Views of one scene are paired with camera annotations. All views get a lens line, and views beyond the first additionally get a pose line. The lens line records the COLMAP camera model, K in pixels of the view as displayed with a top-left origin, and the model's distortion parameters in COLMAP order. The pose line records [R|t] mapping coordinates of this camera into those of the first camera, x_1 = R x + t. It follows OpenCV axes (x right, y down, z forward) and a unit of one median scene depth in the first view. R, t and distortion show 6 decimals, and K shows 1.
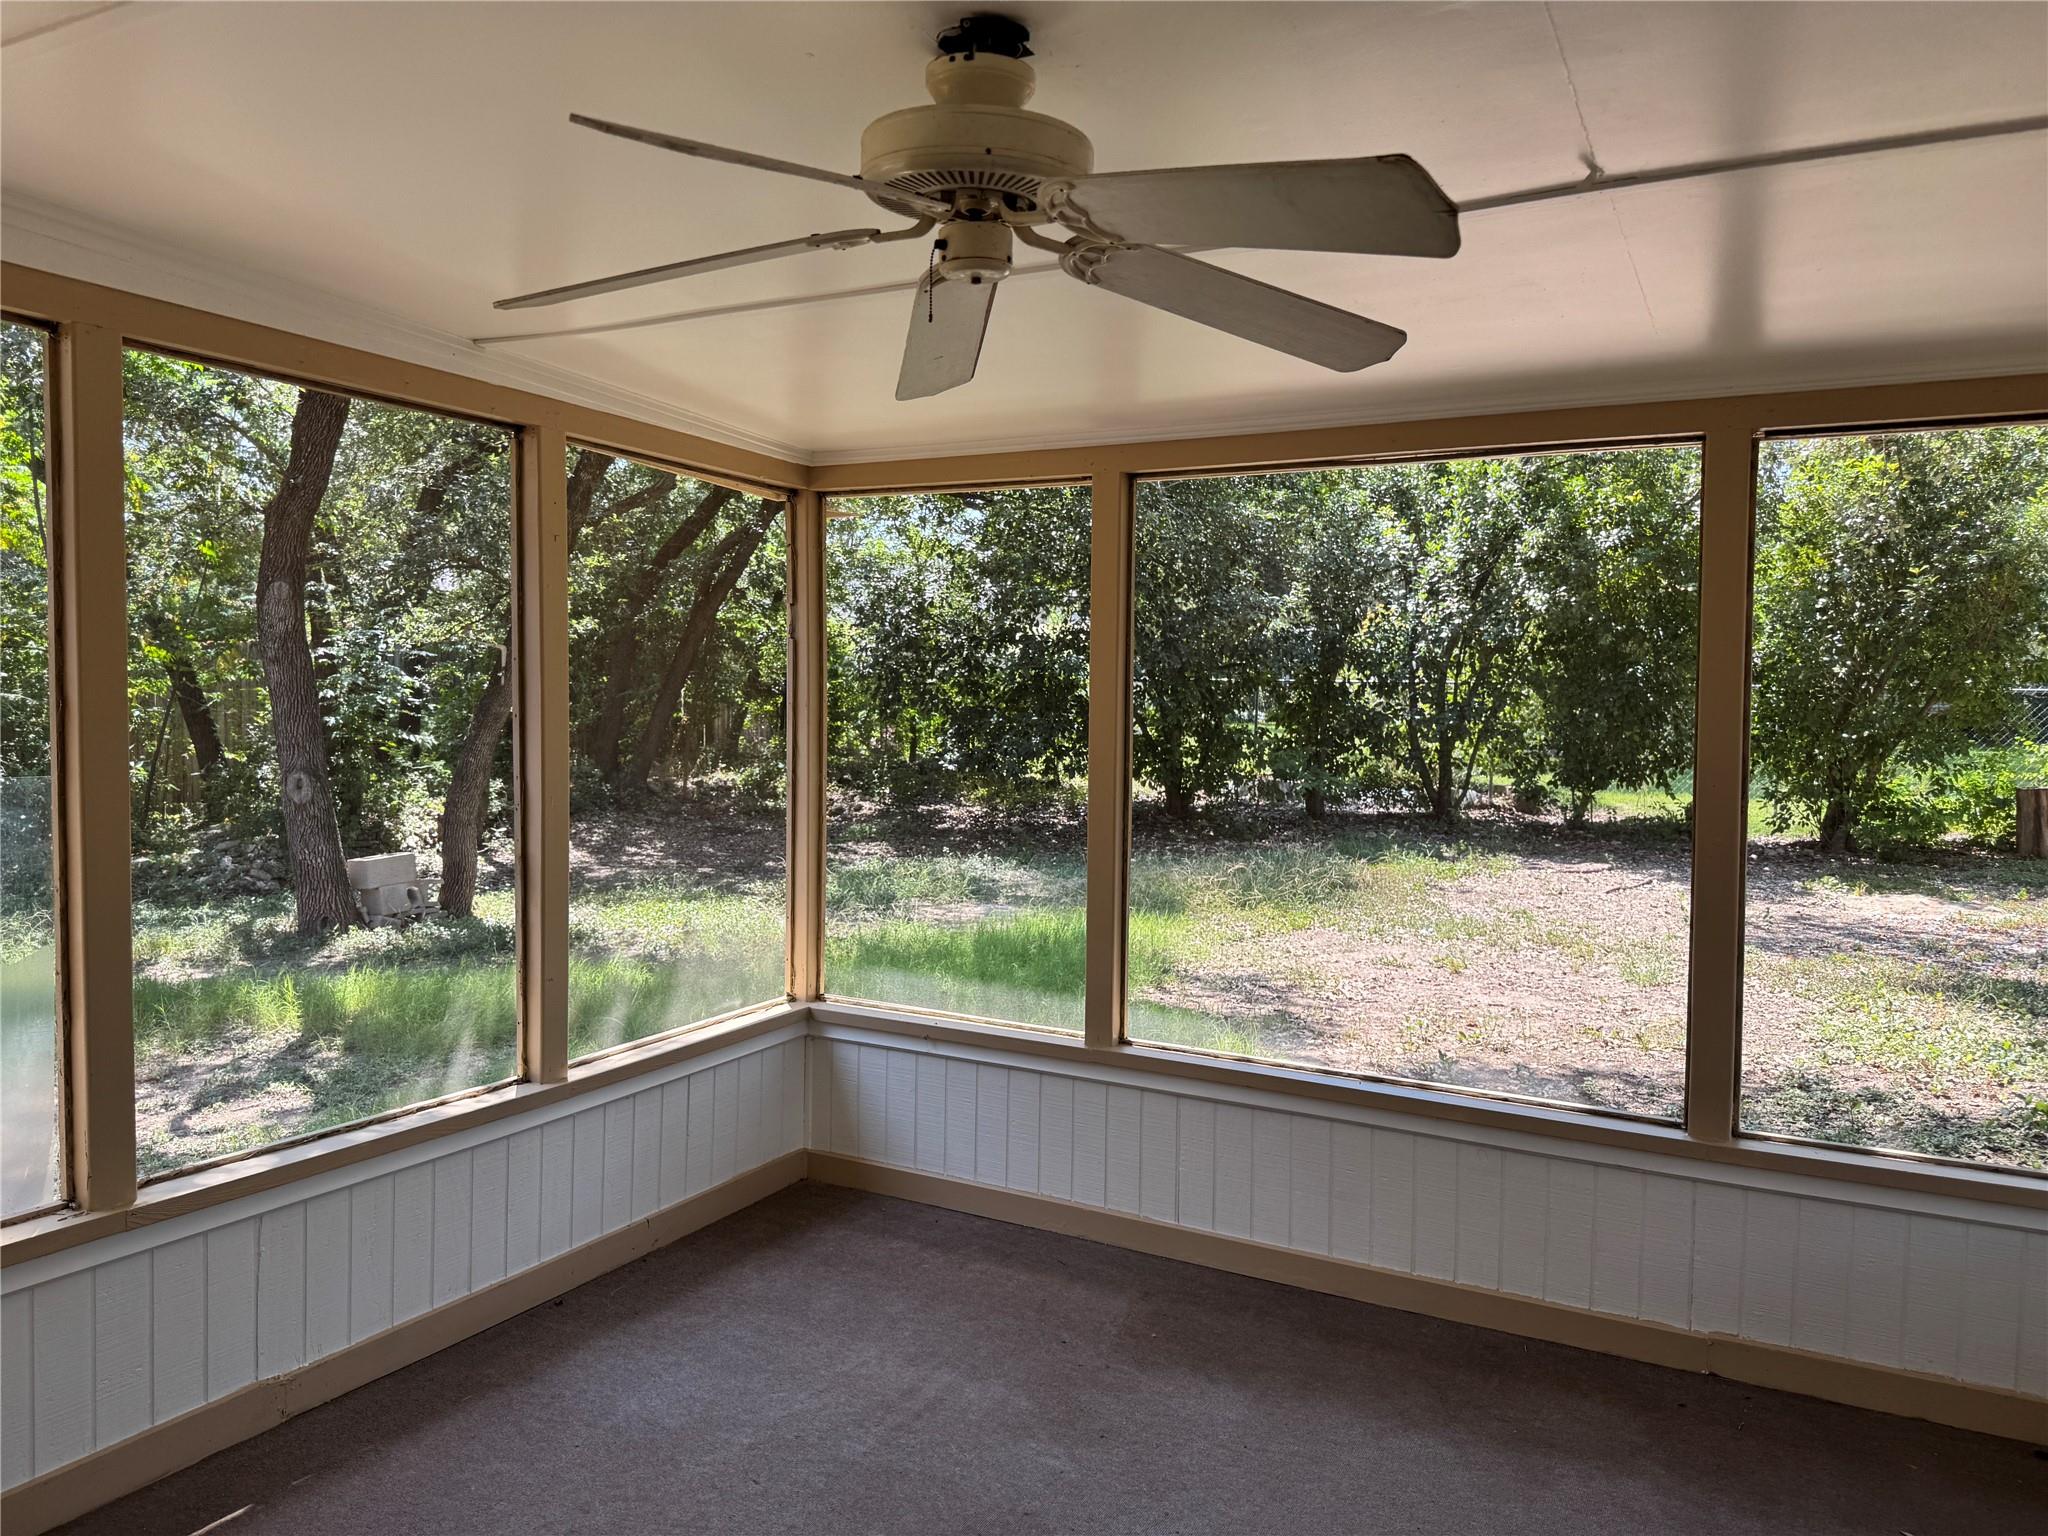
lens RADIAL K [[1428.9, 0, 1024.0], [0, 1428.9, 768.0], [0, 0, 1]] dist [-0.003494, -0.001428]
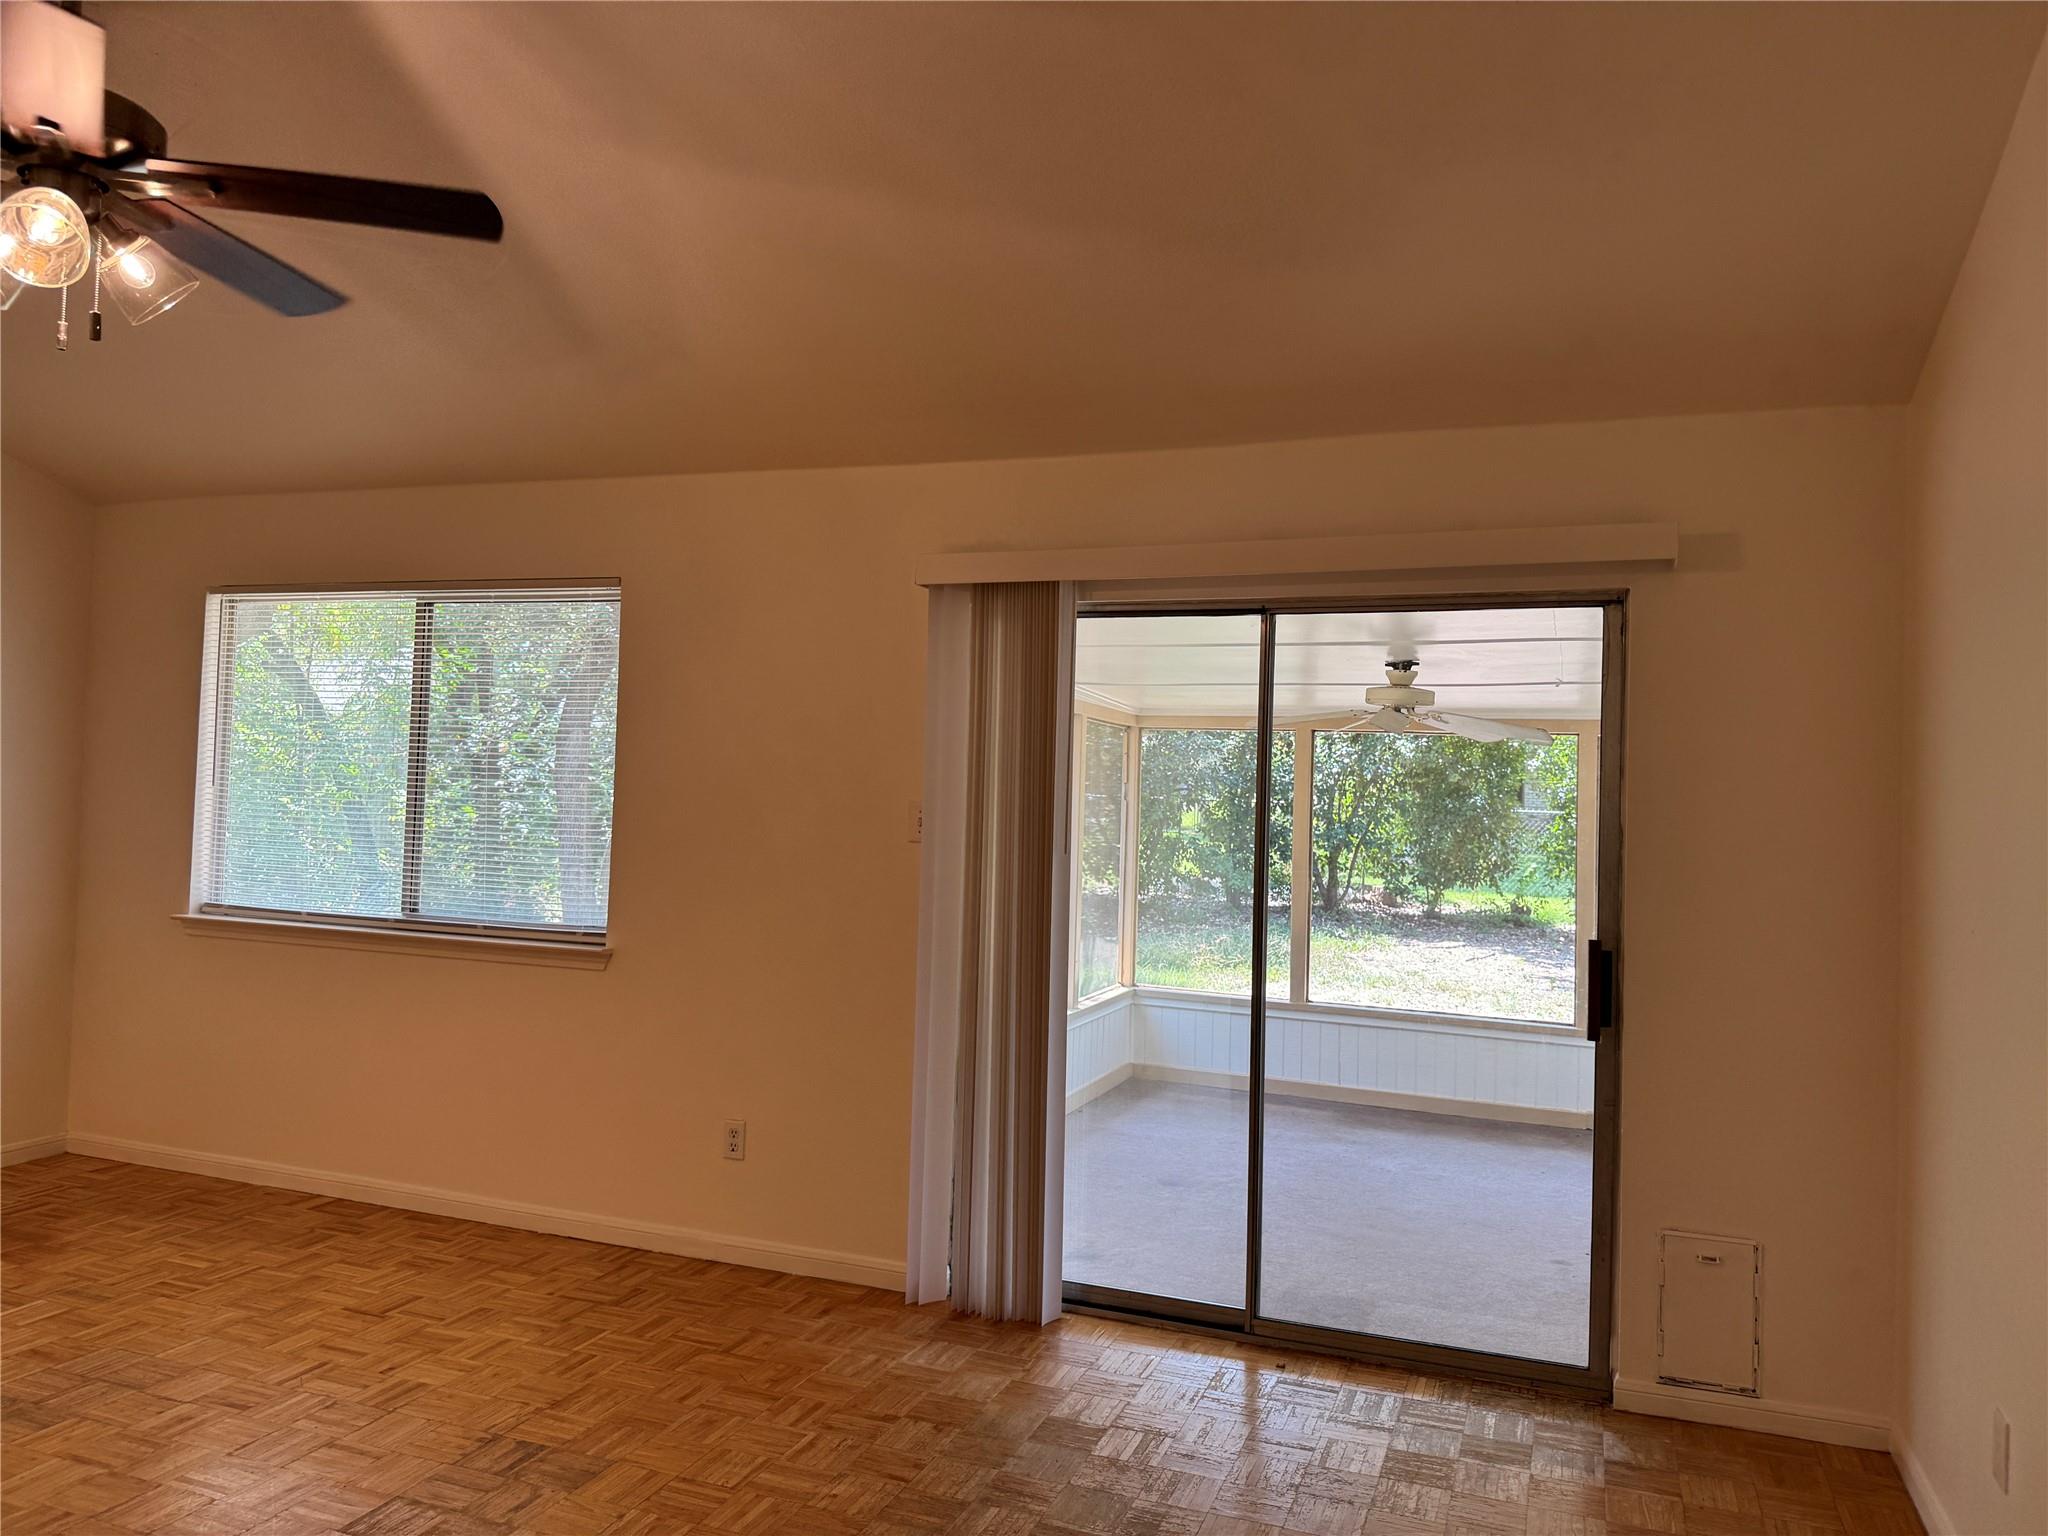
lens RADIAL K [[1455.8, 0, 1024.0], [0, 1455.8, 768.0], [0, 0, 1]] dist [0.066352, -0.091886]
pose [[0.990168, 0.023010, 0.137975, -0.176107], [-0.013751, 0.997611, -0.067692, 0.000690], [-0.139203, 0.065129, 0.988120, -0.295151]]
